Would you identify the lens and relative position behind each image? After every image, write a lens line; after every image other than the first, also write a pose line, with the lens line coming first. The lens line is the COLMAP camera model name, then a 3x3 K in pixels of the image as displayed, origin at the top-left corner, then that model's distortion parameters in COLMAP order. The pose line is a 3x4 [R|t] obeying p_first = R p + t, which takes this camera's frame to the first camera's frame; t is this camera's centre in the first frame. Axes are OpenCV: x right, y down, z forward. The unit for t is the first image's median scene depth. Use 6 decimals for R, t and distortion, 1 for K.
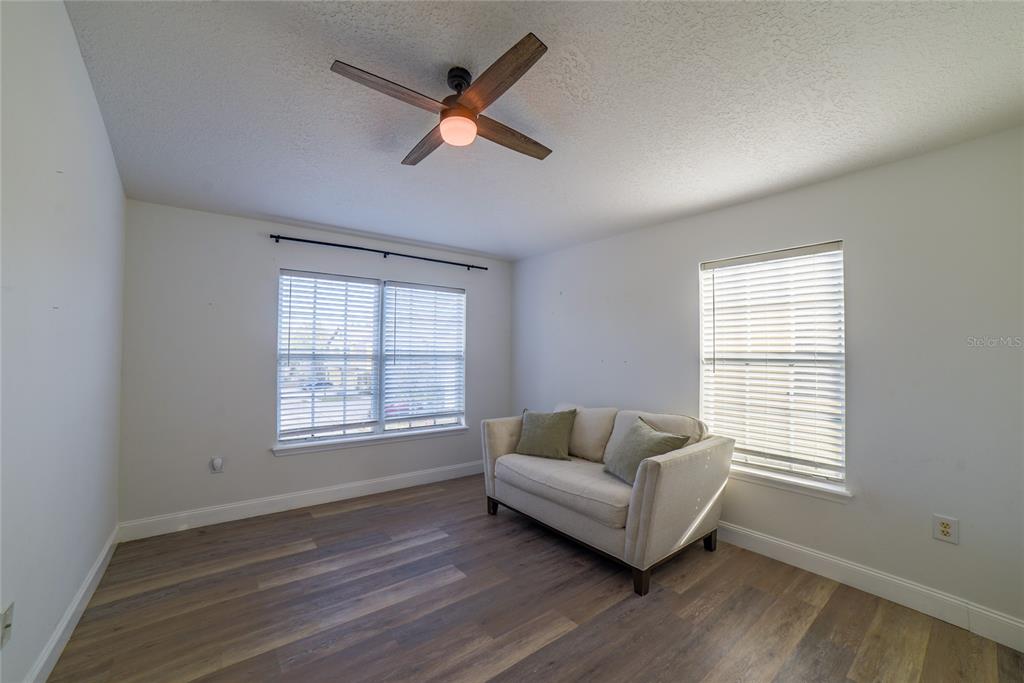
lens RADIAL K [[406.3, 0, 505.6], [0, 406.3, 343.4], [0, 0, 1]] dist [-0.085915, 0.033974]
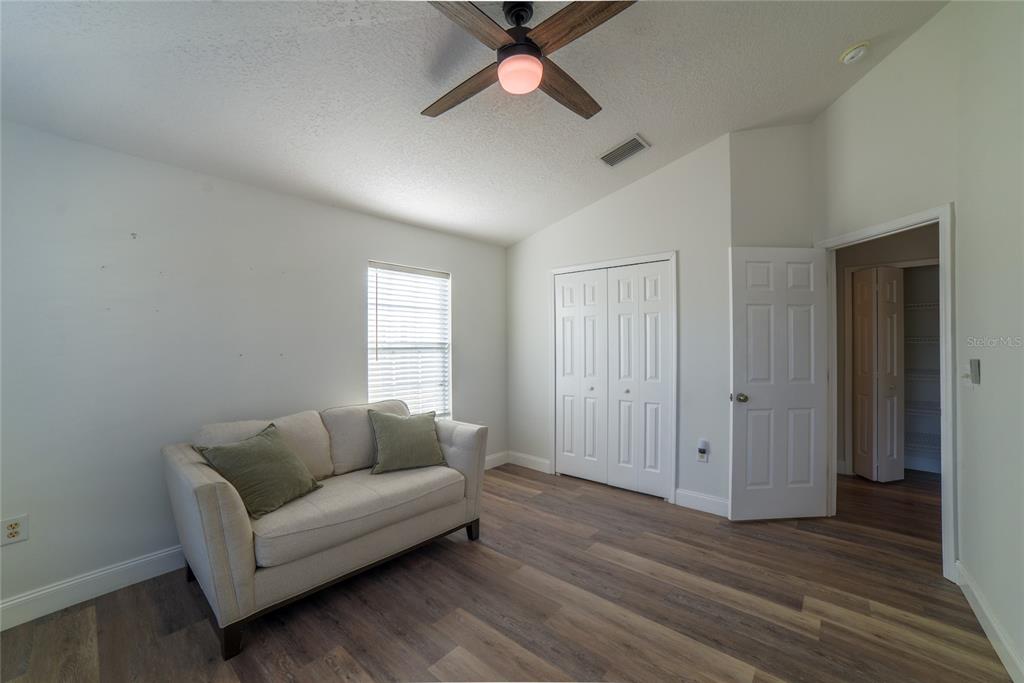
lens RADIAL K [[406.3, 0, 505.6], [0, 406.3, 343.4], [0, 0, 1]] dist [-0.085915, 0.033974]
pose [[-0.194029, -0.004627, 0.980985, -0.755450], [-0.023248, 0.999730, 0.000117, 0.018433], [-0.980720, -0.022783, -0.194084, 0.973961]]
